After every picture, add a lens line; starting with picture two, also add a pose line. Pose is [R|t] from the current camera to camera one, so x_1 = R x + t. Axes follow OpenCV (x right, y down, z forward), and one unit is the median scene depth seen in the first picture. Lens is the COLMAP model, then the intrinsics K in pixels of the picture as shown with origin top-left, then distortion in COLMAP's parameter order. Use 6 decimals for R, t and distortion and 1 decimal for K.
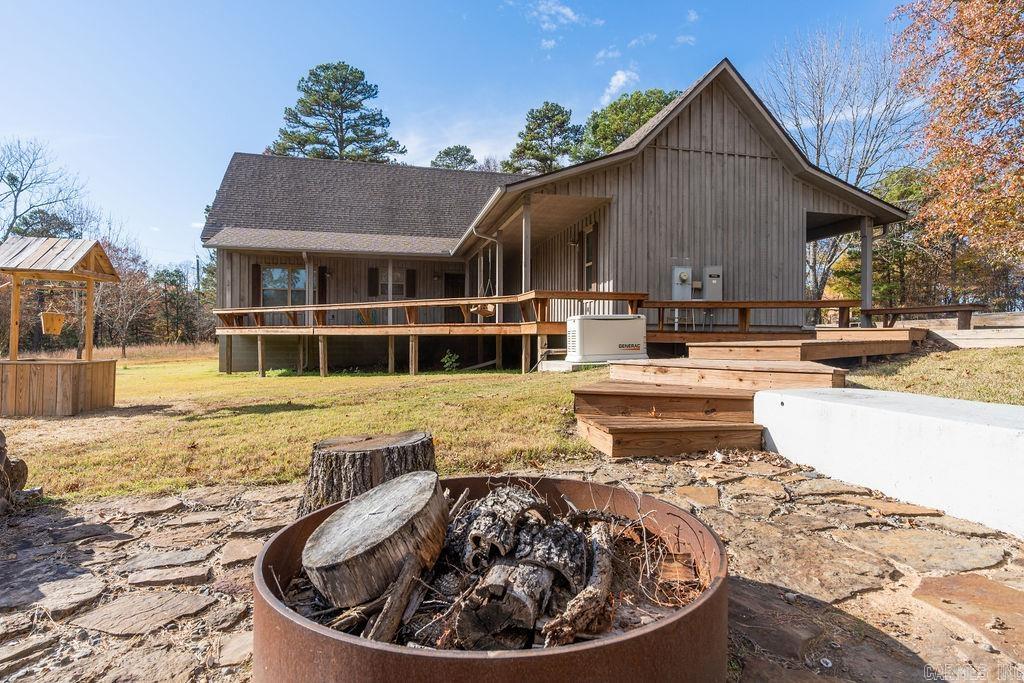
lens RADIAL K [[555.2, 0, 512.0], [0, 555.2, 341.5], [0, 0, 1]] dist [-0.001058, -0.000077]
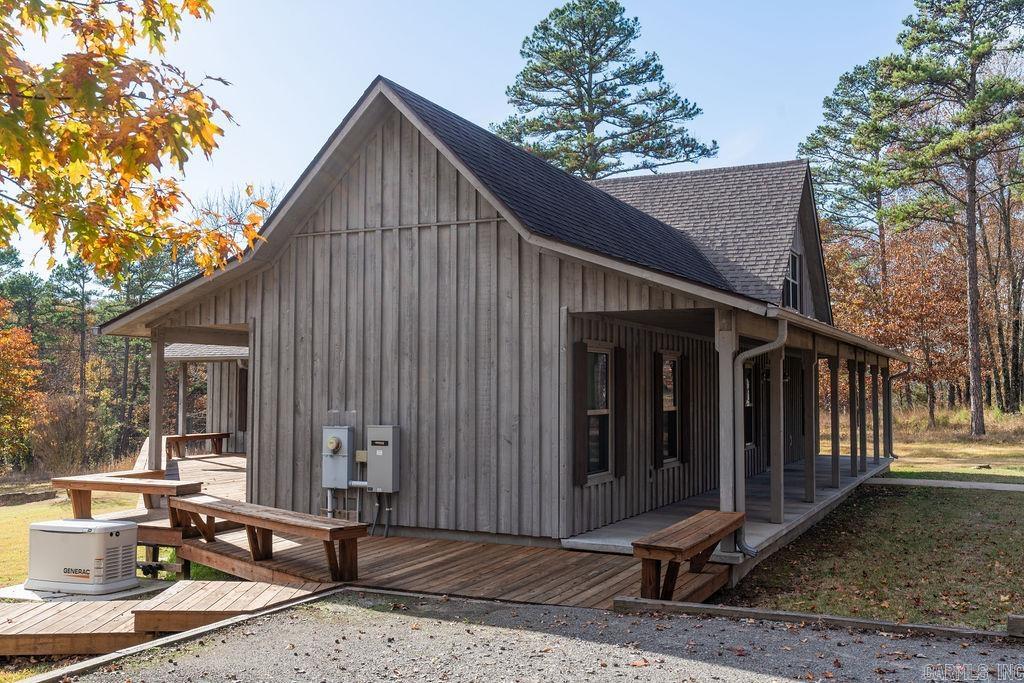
lens RADIAL K [[980.5, 0, 512.0], [0, 980.5, 341.5], [0, 0, 1]] dist [0.006848, 0.003168]
pose [[0.785760, -0.030803, -0.617764, 1.110757], [-0.001441, 0.998665, -0.051629, -0.171151], [0.618529, 0.041458, 0.784667, 0.273245]]
